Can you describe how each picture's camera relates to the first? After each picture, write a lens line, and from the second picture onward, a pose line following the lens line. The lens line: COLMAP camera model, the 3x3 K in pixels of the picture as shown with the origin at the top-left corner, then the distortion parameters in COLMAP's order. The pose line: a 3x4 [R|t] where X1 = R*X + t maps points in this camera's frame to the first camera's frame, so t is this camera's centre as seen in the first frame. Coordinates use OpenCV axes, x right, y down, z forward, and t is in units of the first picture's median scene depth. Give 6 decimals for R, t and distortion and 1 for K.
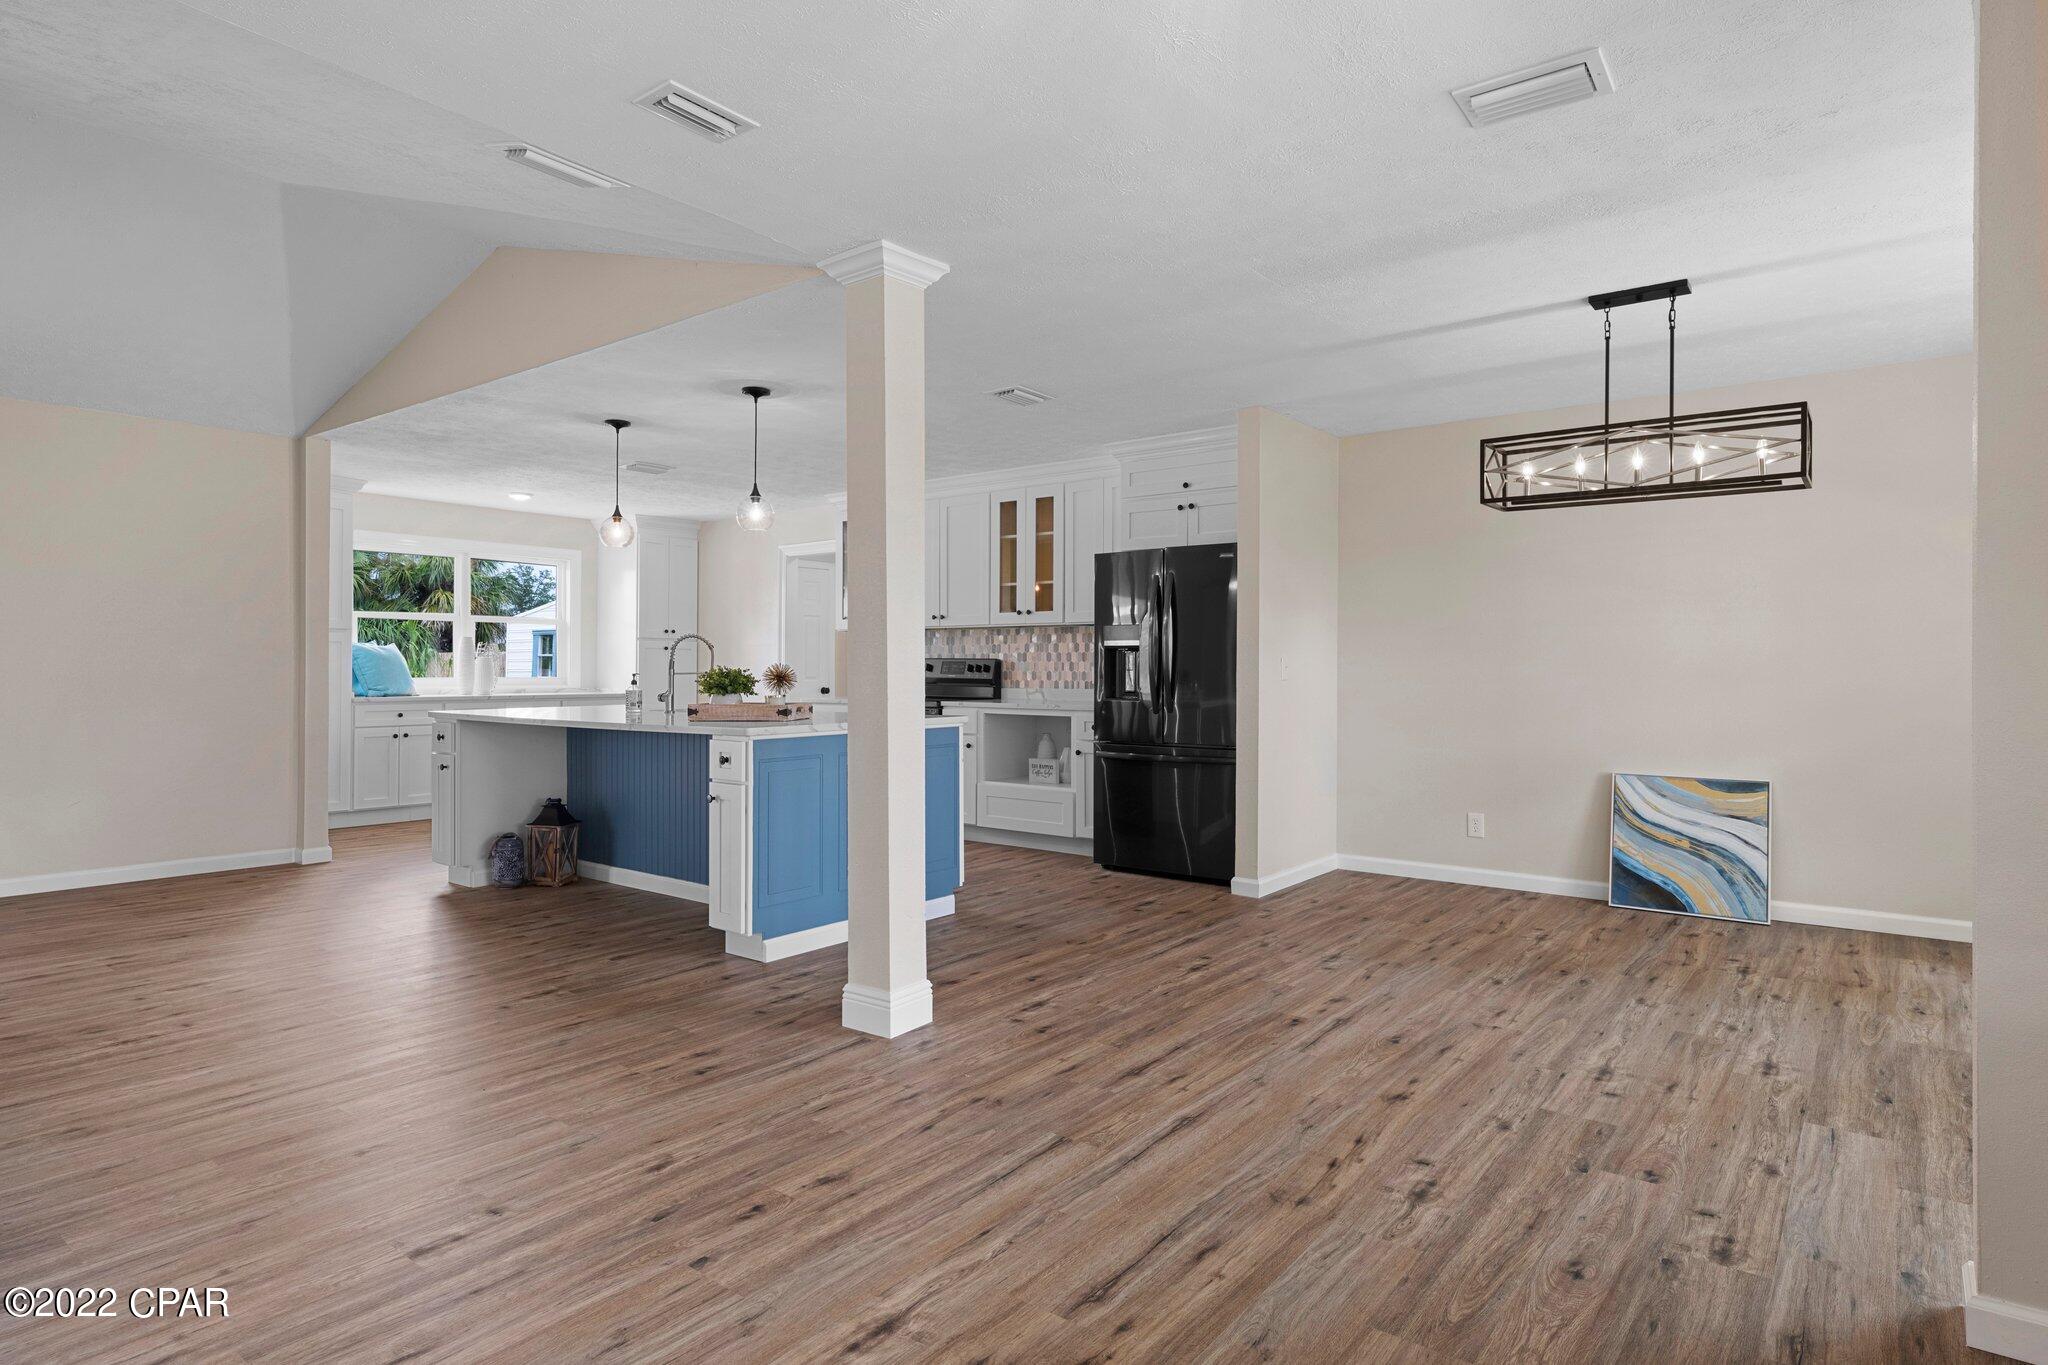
lens RADIAL K [[1110.2, 0, 1024.0], [0, 1110.2, 682.5], [0, 0, 1]] dist [0.001651, 0.000289]
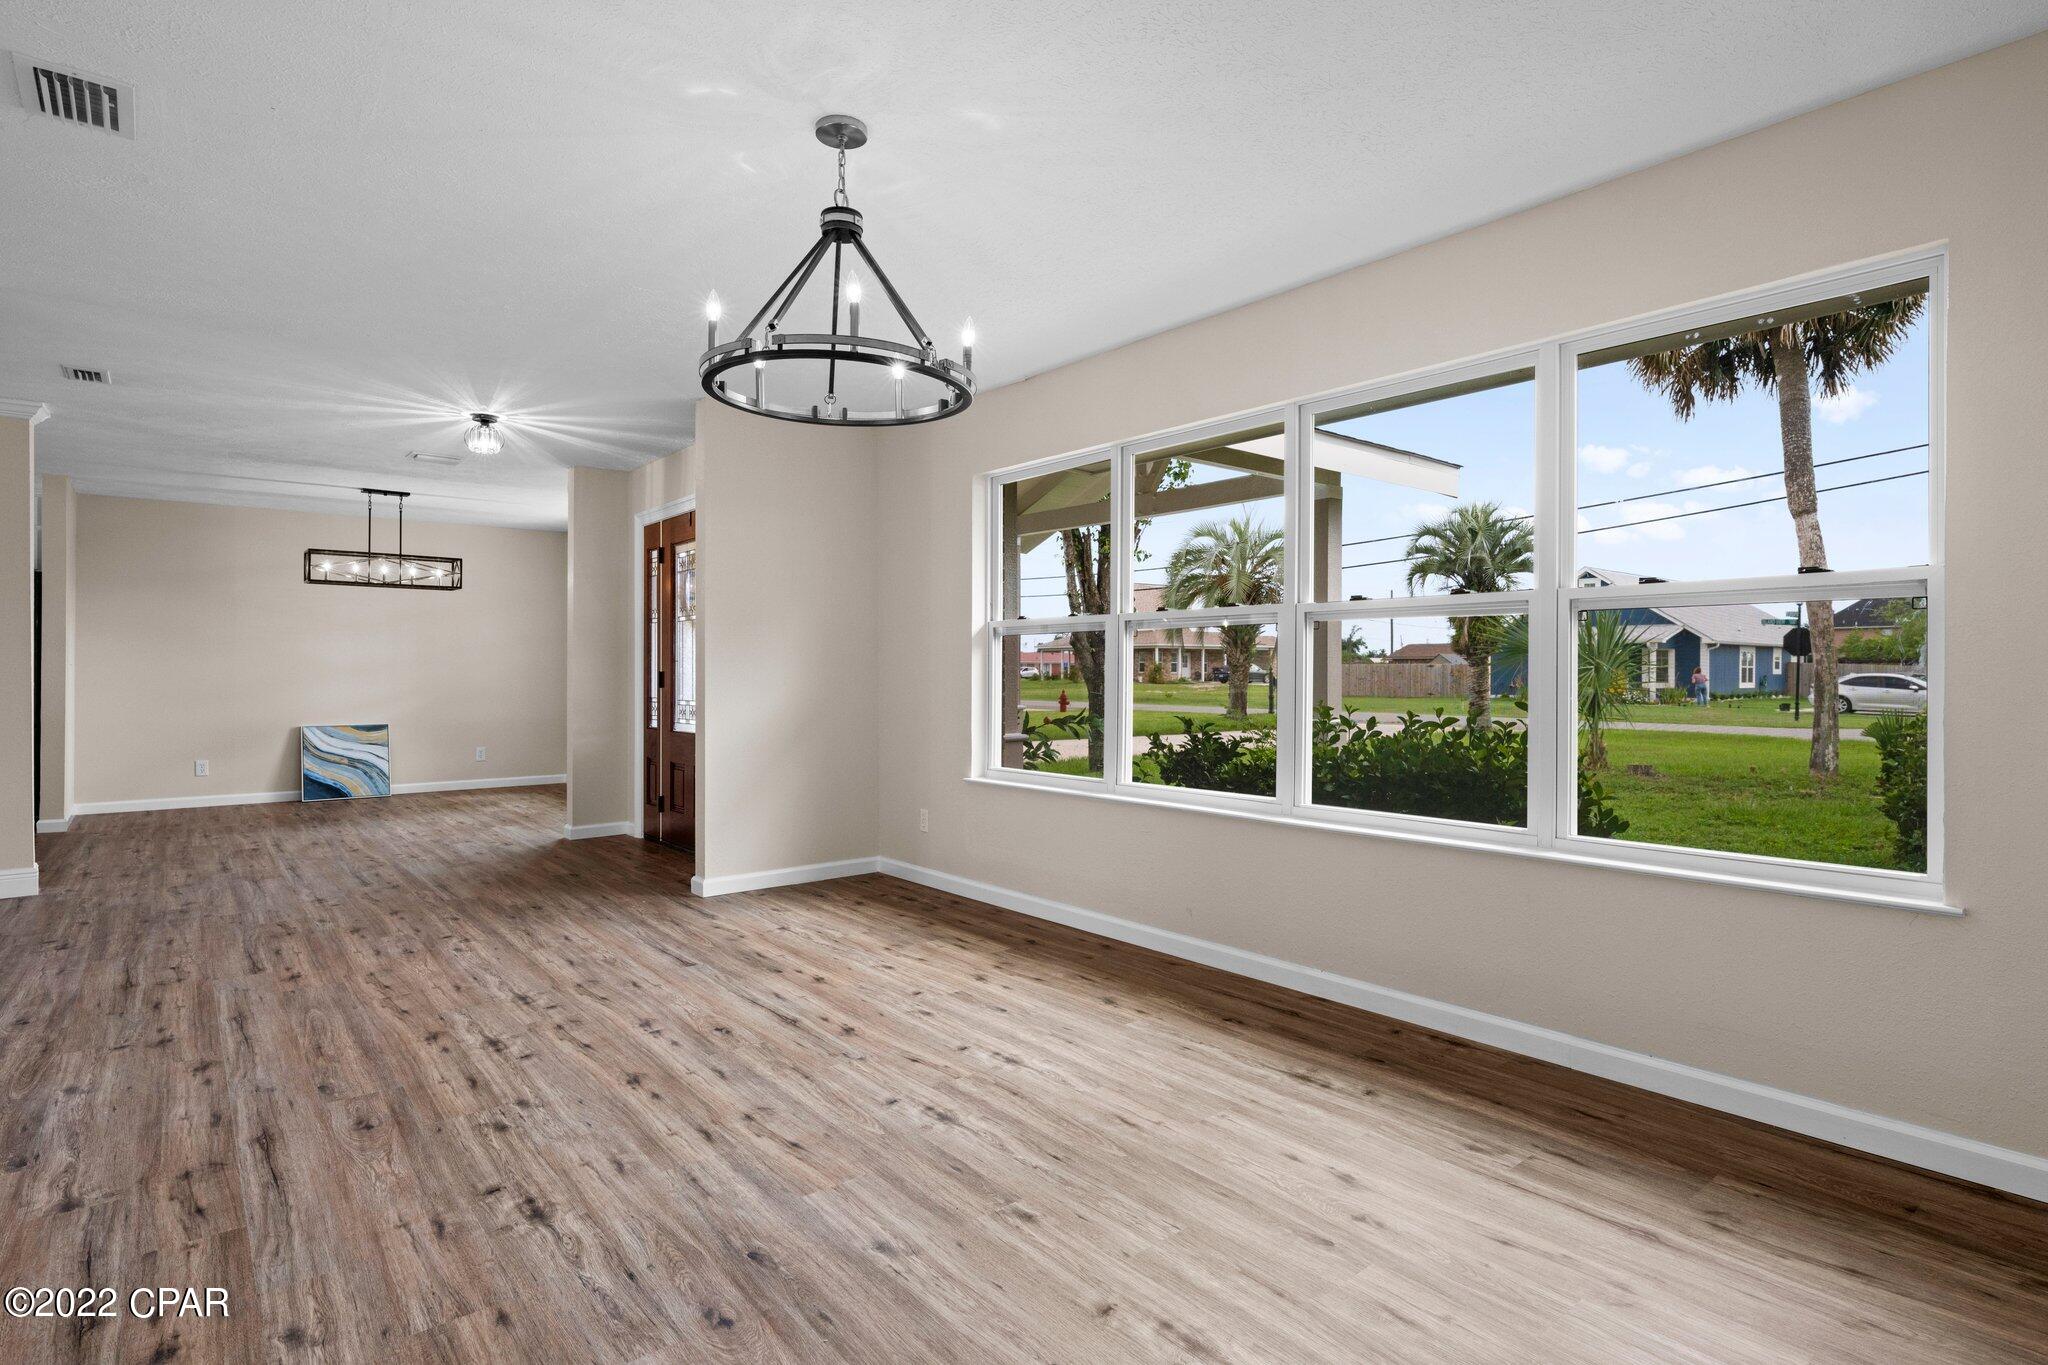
lens RADIAL K [[1045.9, 0, 1024.0], [0, 1045.9, 682.5], [0, 0, 1]] dist [0.000240, 0.000033]
pose [[0.209214, -0.011771, 0.977799, -0.892401], [0.012067, 0.999882, 0.009454, 0.011413], [-0.977795, 0.009821, 0.209331, -0.484441]]
